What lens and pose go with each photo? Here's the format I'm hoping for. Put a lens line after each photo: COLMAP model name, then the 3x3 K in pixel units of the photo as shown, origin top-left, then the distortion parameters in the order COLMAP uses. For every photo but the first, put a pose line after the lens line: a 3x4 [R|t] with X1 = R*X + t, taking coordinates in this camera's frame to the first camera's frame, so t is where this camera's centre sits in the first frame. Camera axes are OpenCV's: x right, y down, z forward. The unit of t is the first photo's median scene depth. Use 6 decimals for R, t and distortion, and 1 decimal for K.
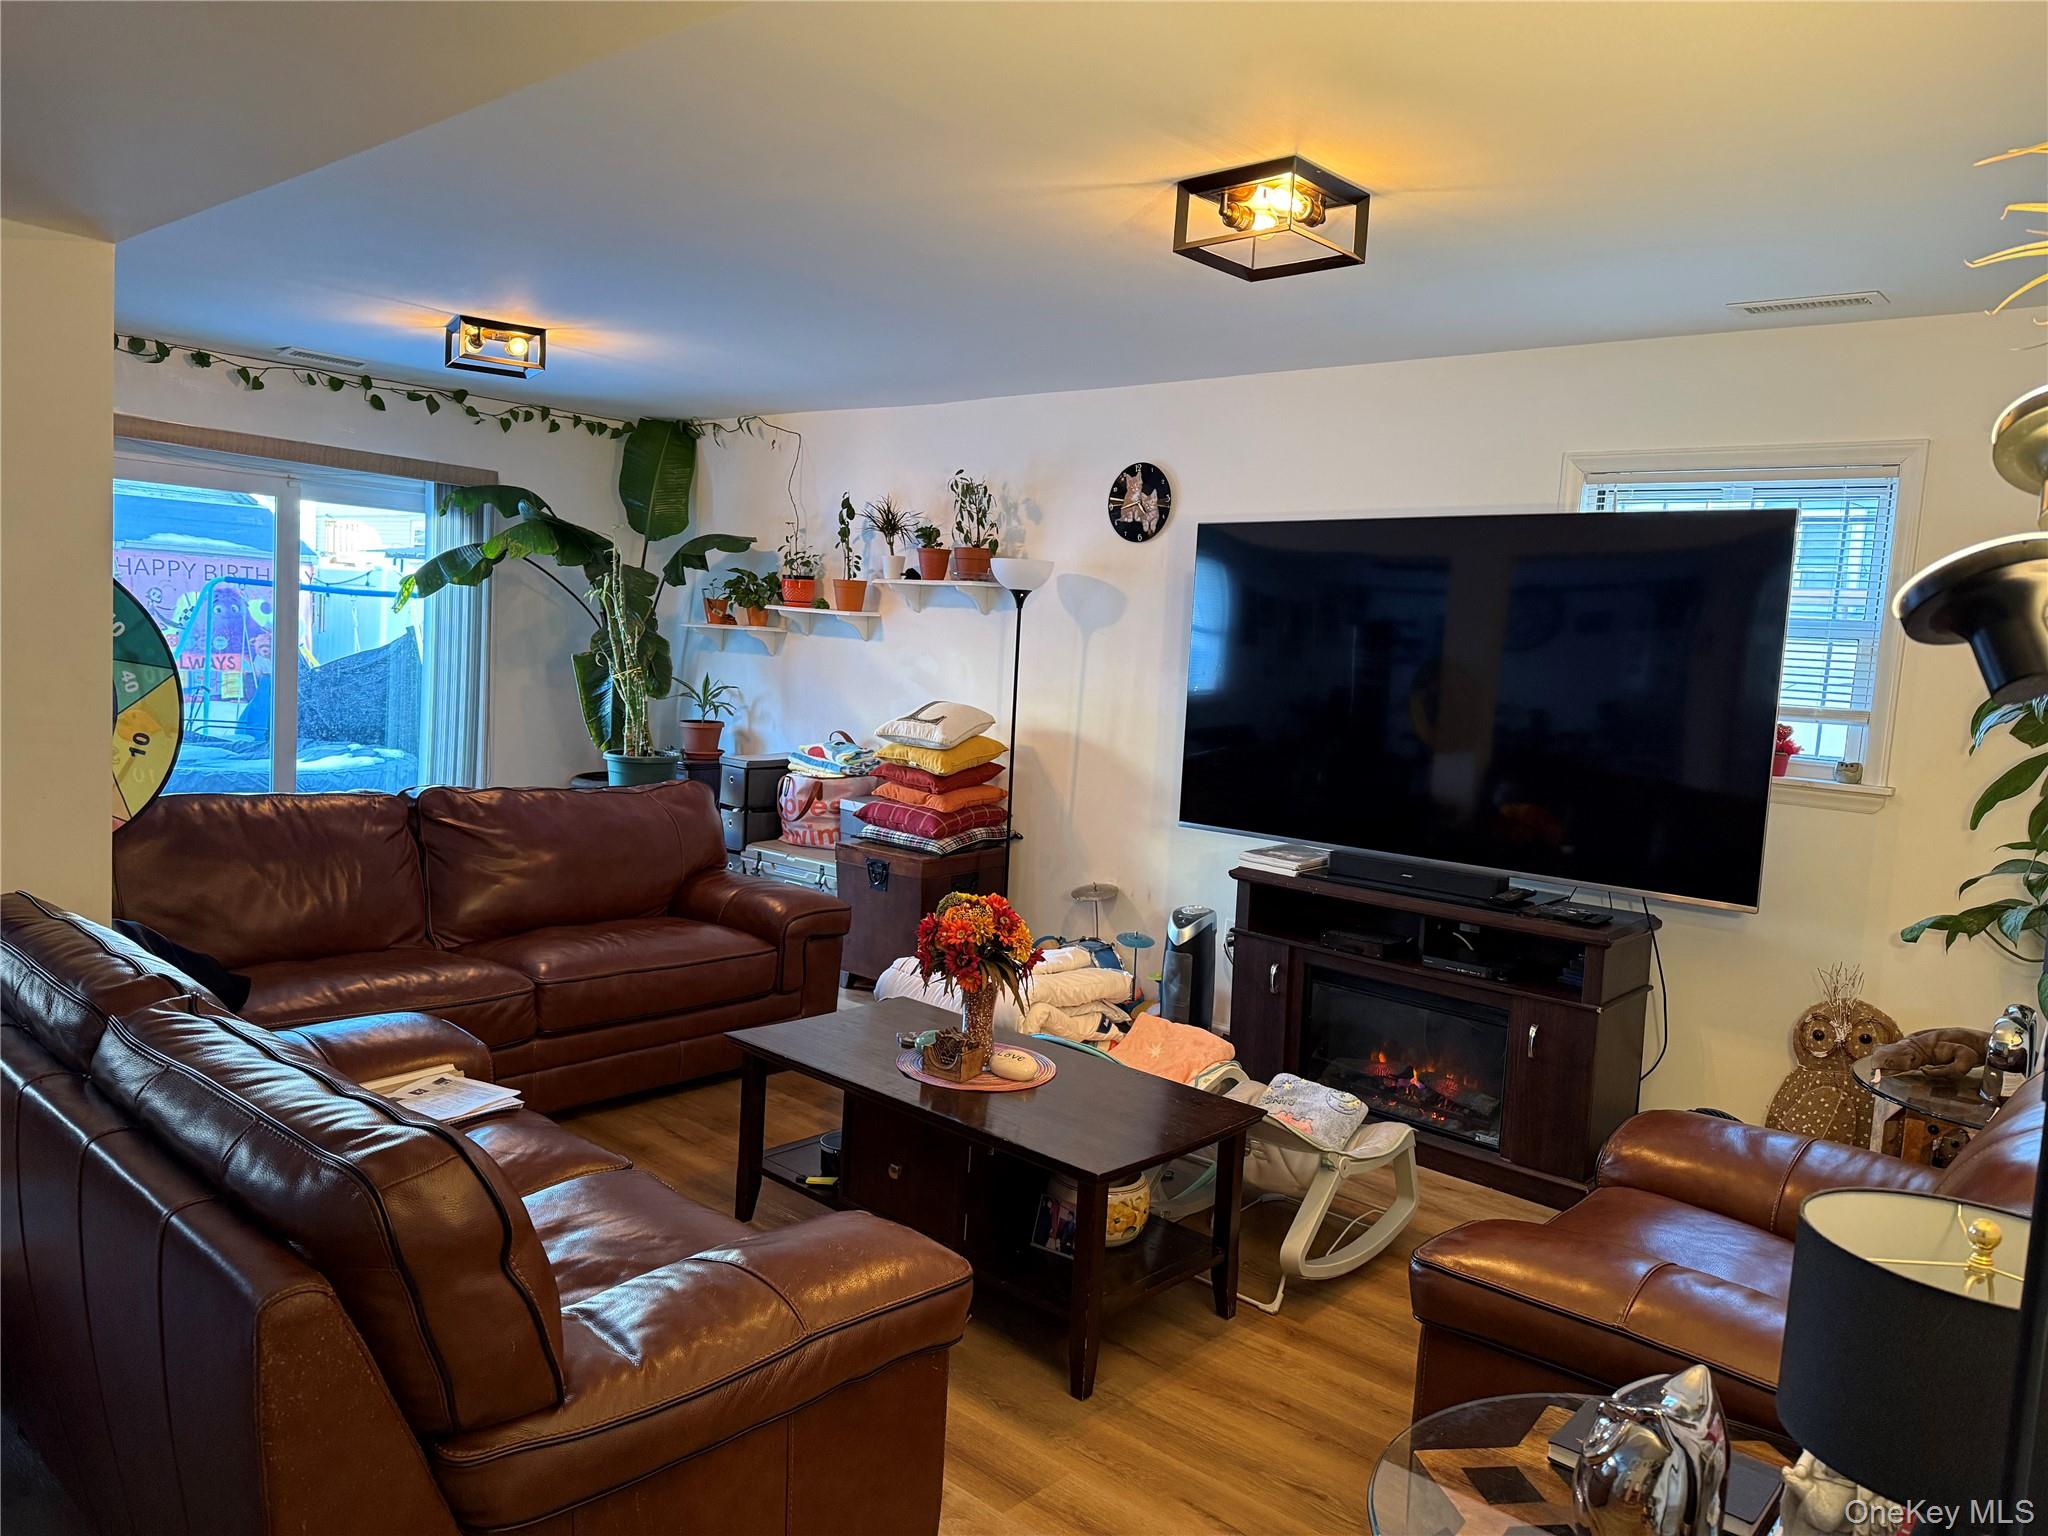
lens RADIAL K [[1440.5, 0, 1013.5], [0, 1440.5, 771.3], [0, 0, 1]] dist [0.098998, -0.136013]
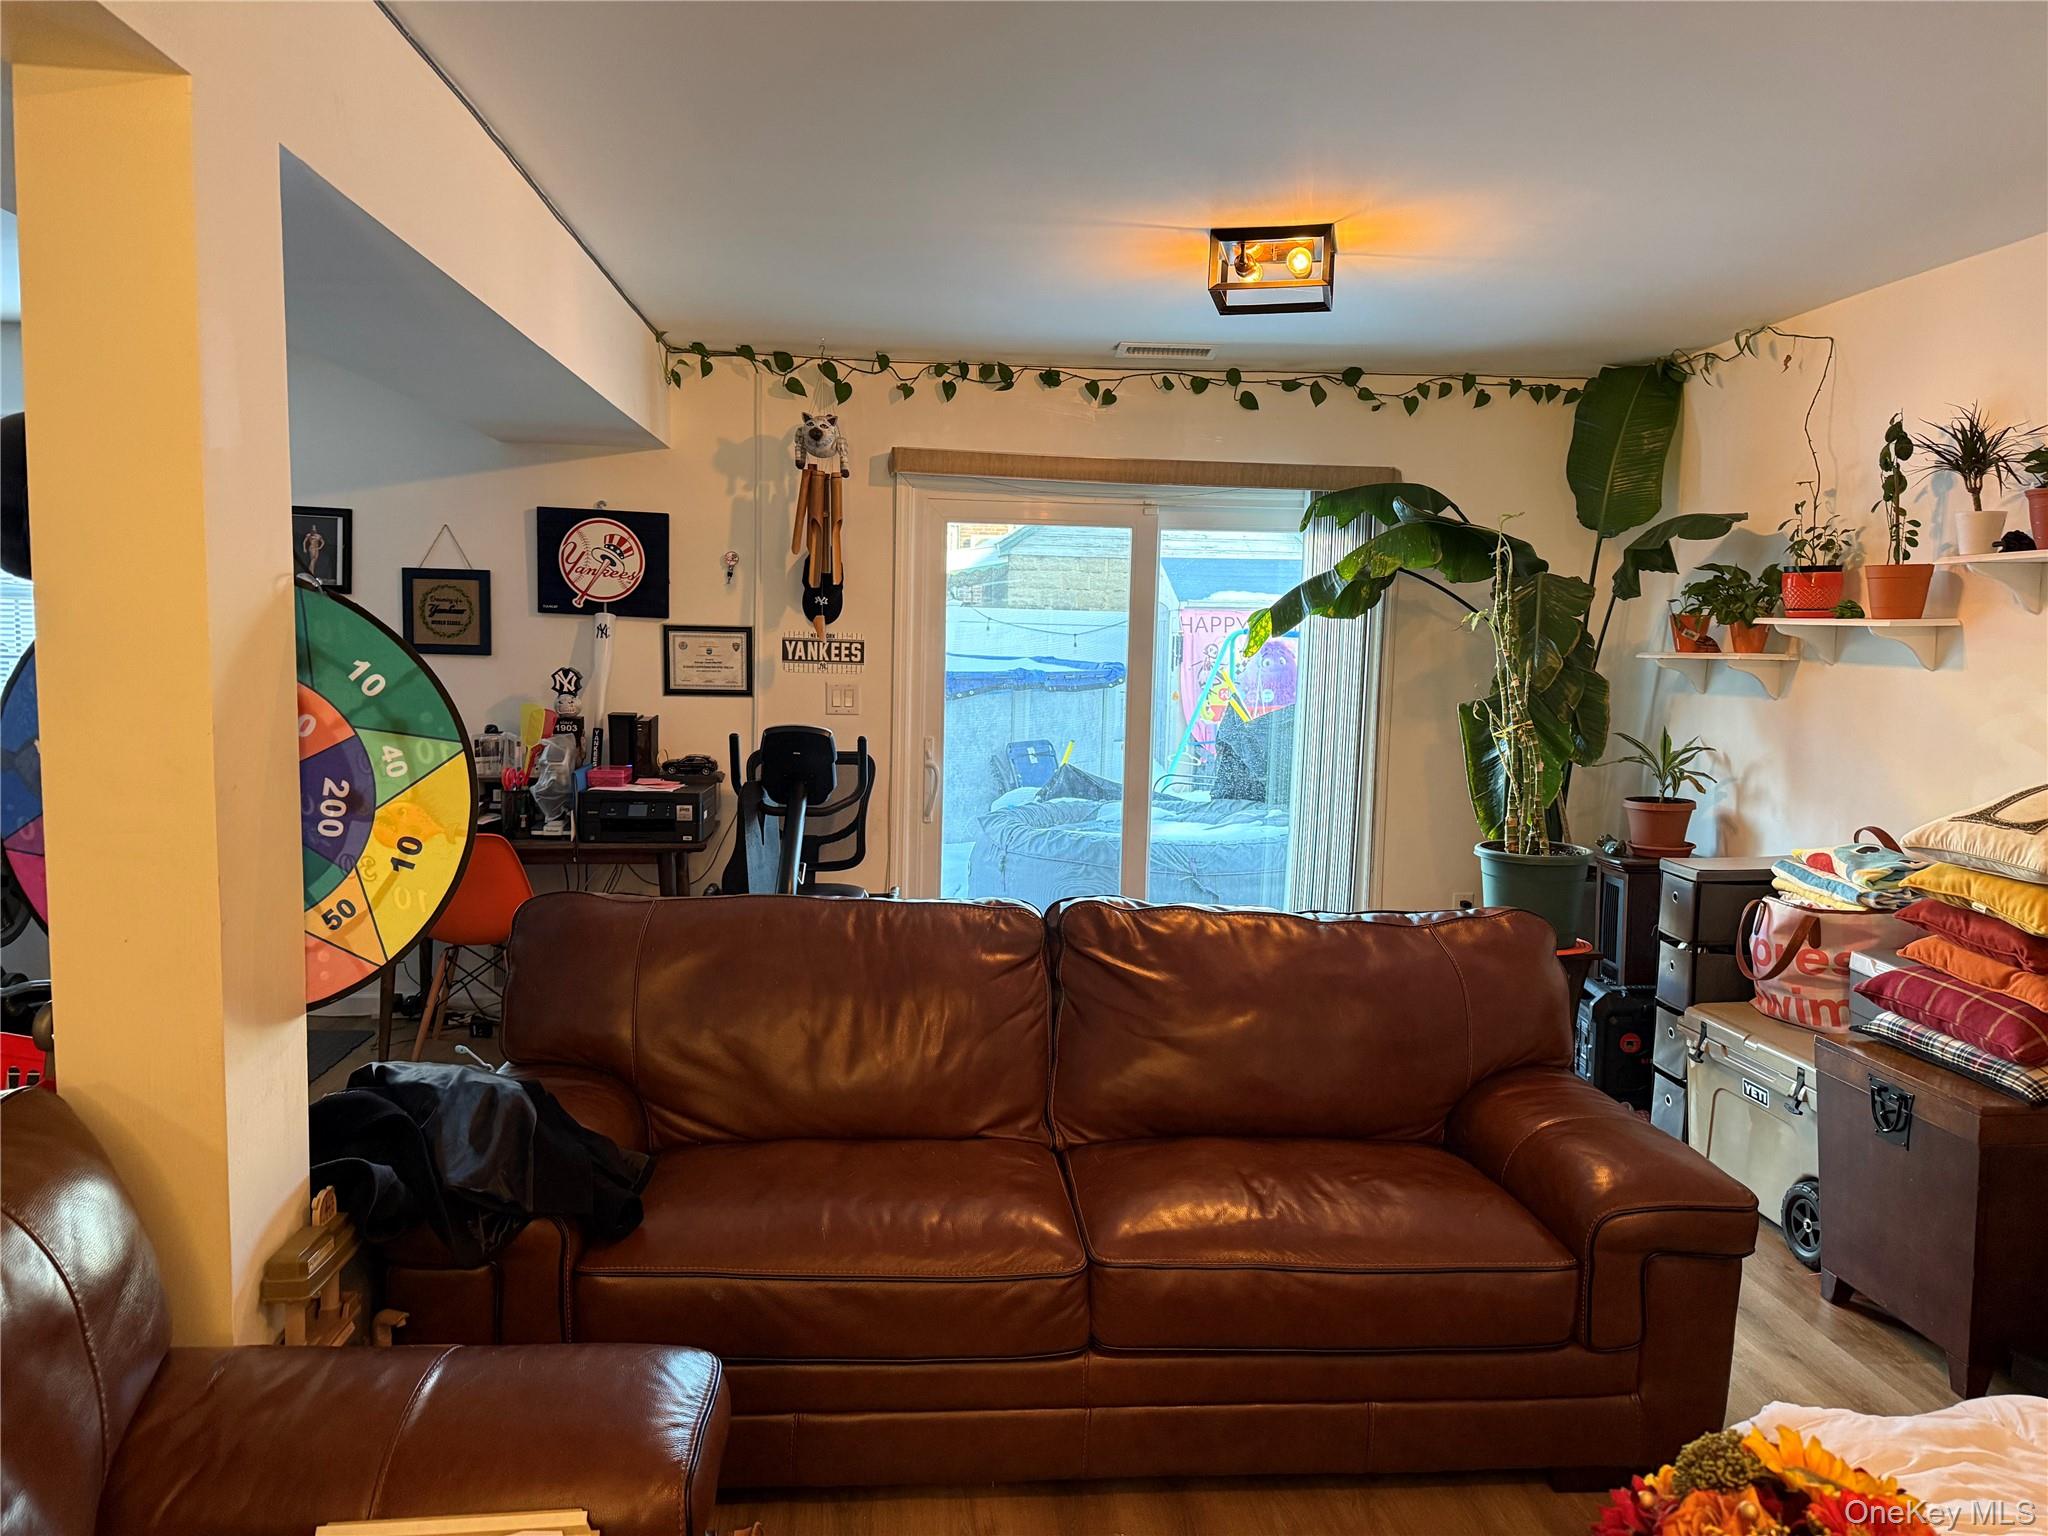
lens RADIAL K [[1396.2, 0, 1037.4], [0, 1396.2, 781.5], [0, 0, 1]] dist [0.115431, -0.167680]
pose [[0.718980, 0.025263, -0.694572, 0.034685], [-0.040774, 0.999151, -0.005866, -0.029519], [0.693834, 0.032538, 0.719399, 0.360026]]
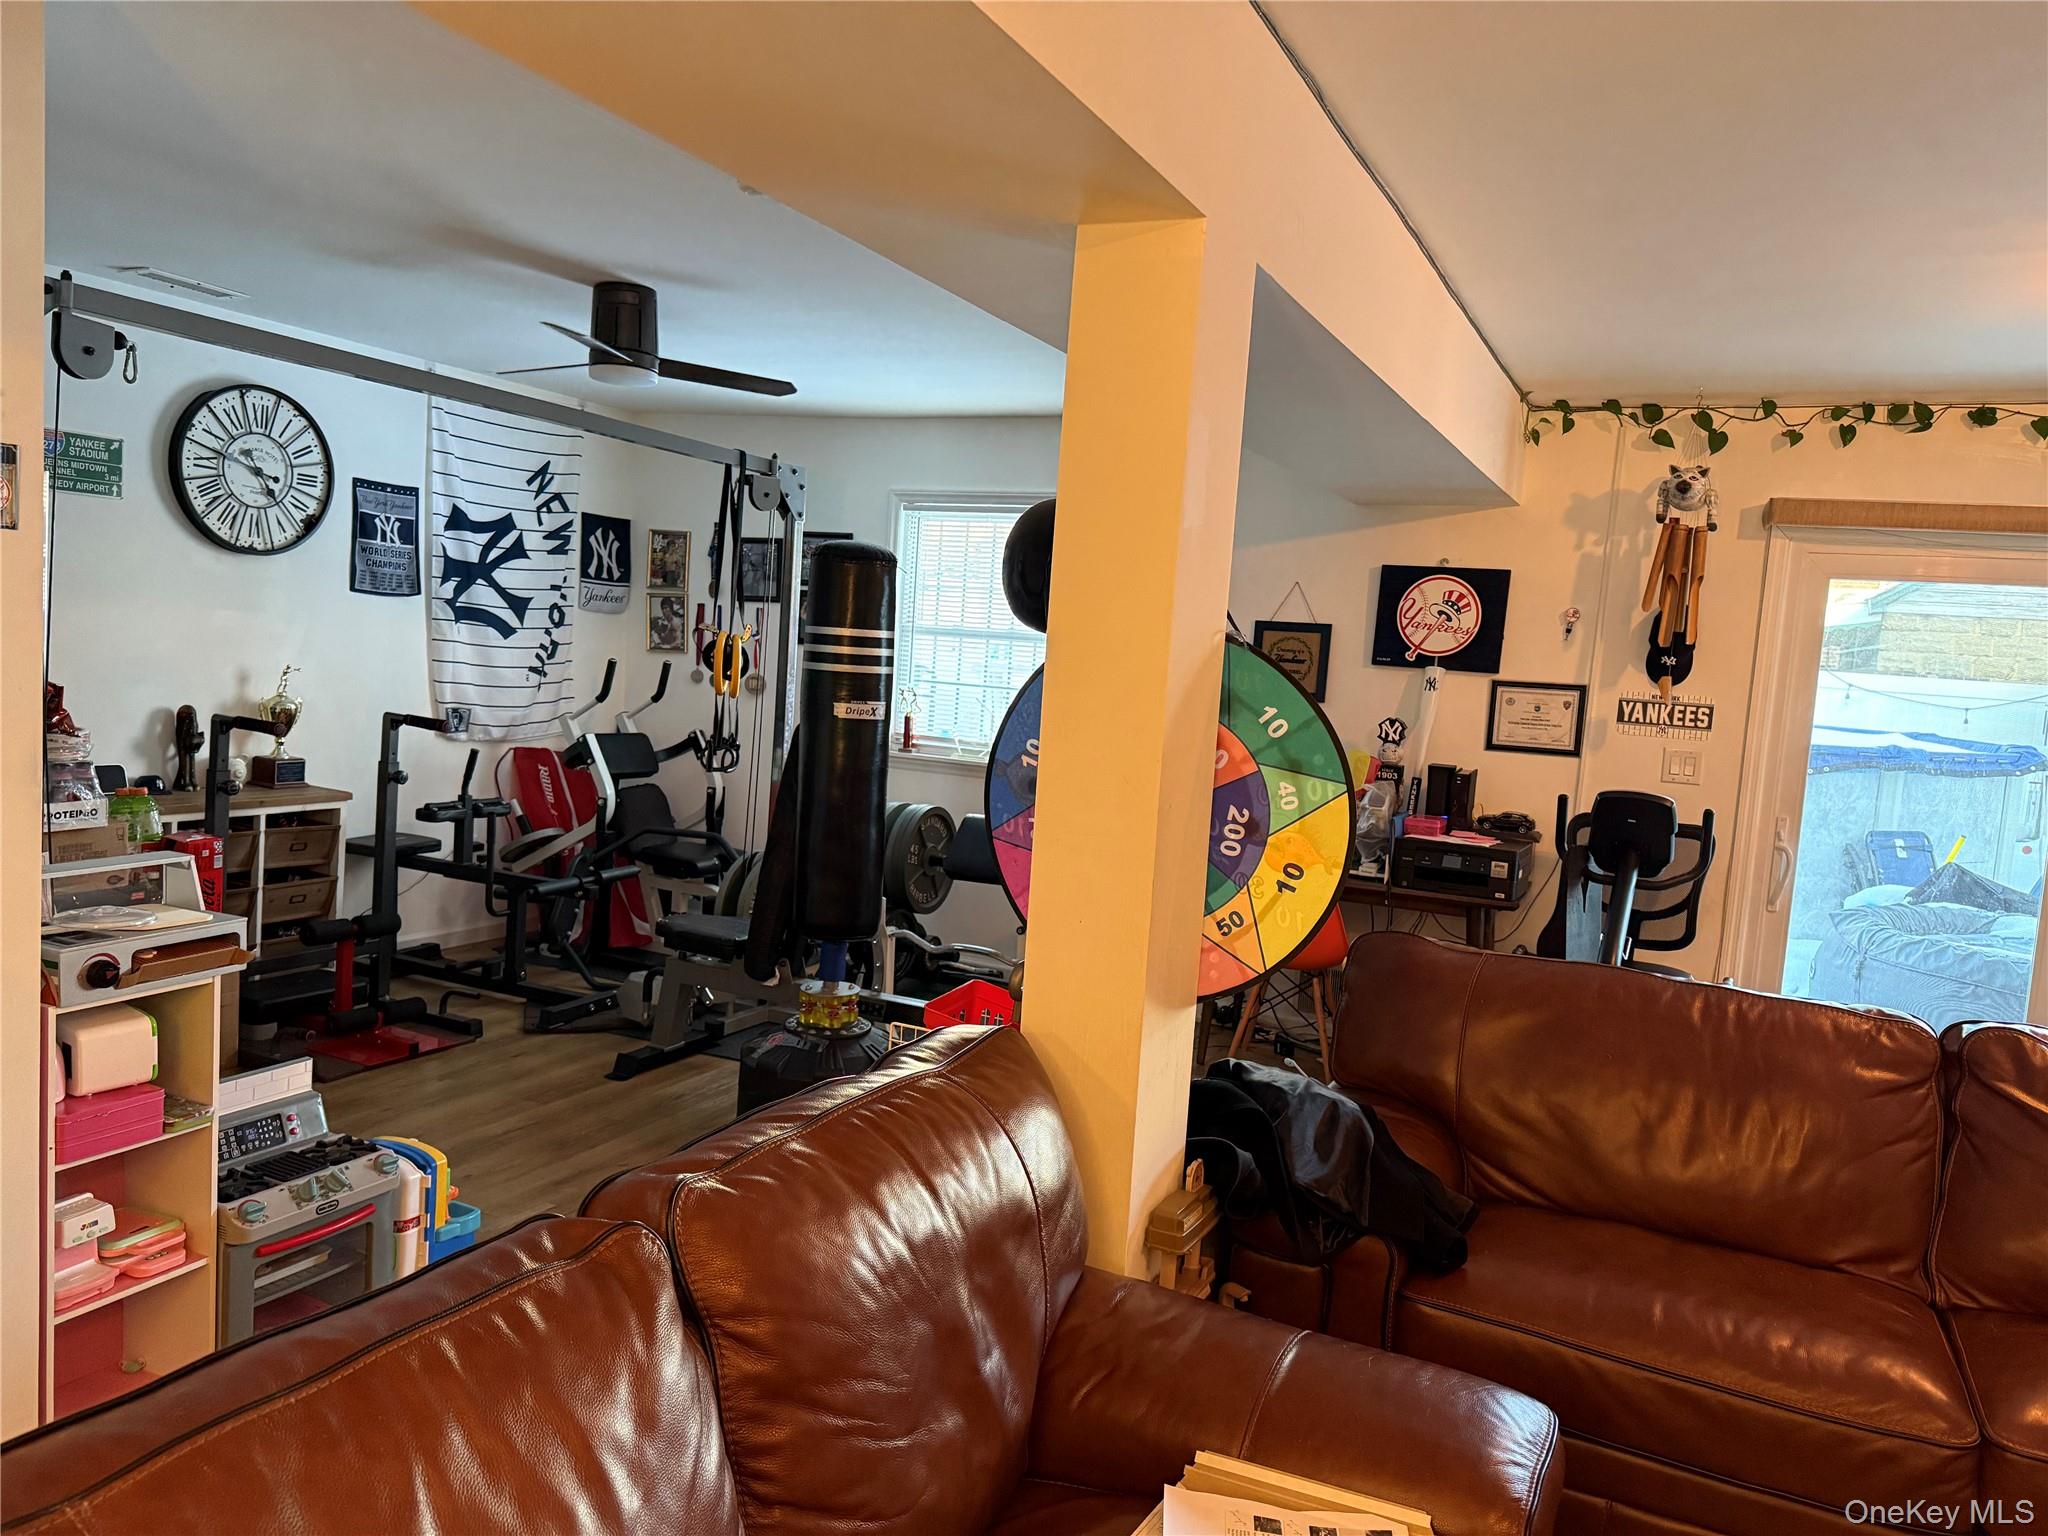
lens RADIAL K [[1440.5, 0, 1013.5], [0, 1440.5, 771.3], [0, 0, 1]] dist [0.098998, -0.136013]
pose [[0.269571, 0.037925, -0.962234, 0.045113], [-0.138219, 0.990402, 0.000313, -0.026637], [0.953010, 0.132914, 0.272225, 0.320449]]
